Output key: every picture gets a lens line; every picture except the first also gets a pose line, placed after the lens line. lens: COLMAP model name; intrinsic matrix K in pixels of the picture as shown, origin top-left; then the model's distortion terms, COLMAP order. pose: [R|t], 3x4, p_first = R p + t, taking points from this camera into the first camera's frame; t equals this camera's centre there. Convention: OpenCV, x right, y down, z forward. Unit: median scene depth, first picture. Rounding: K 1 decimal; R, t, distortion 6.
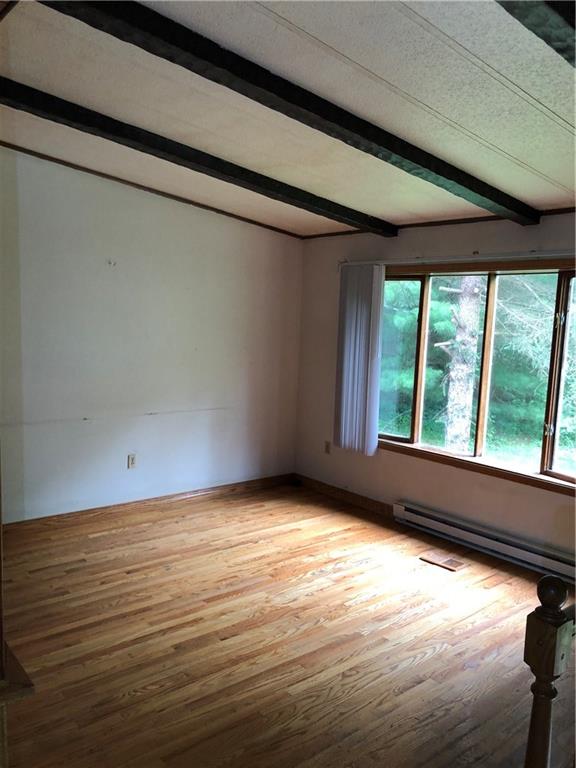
lens RADIAL K [[631.9, 0, 288.0], [0, 631.9, 384.0], [0, 0, 1]] dist [0.047061, 0.007373]
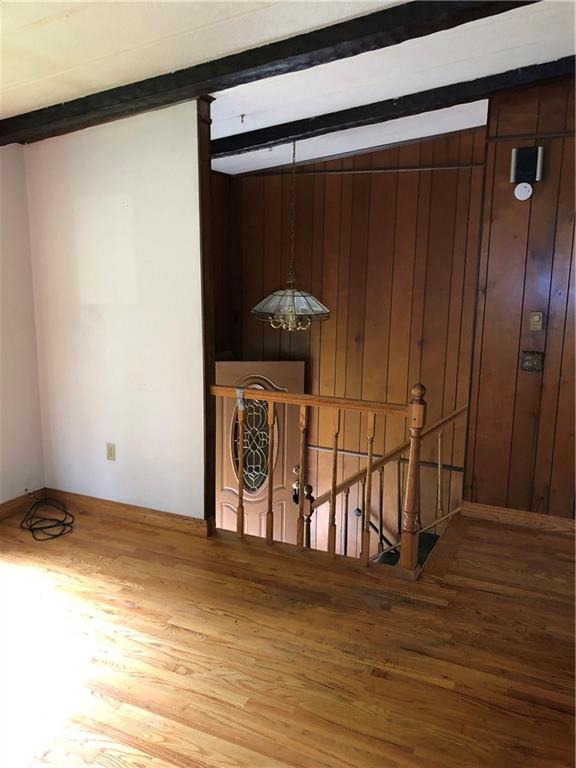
lens RADIAL K [[631.9, 0, 288.0], [0, 631.9, 384.0], [0, 0, 1]] dist [0.047061, 0.007373]
pose [[-0.414161, -0.209476, 0.885771, -0.678920], [0.061906, 0.964421, 0.257022, -0.152928], [-0.908096, 0.161283, -0.386458, 1.164121]]
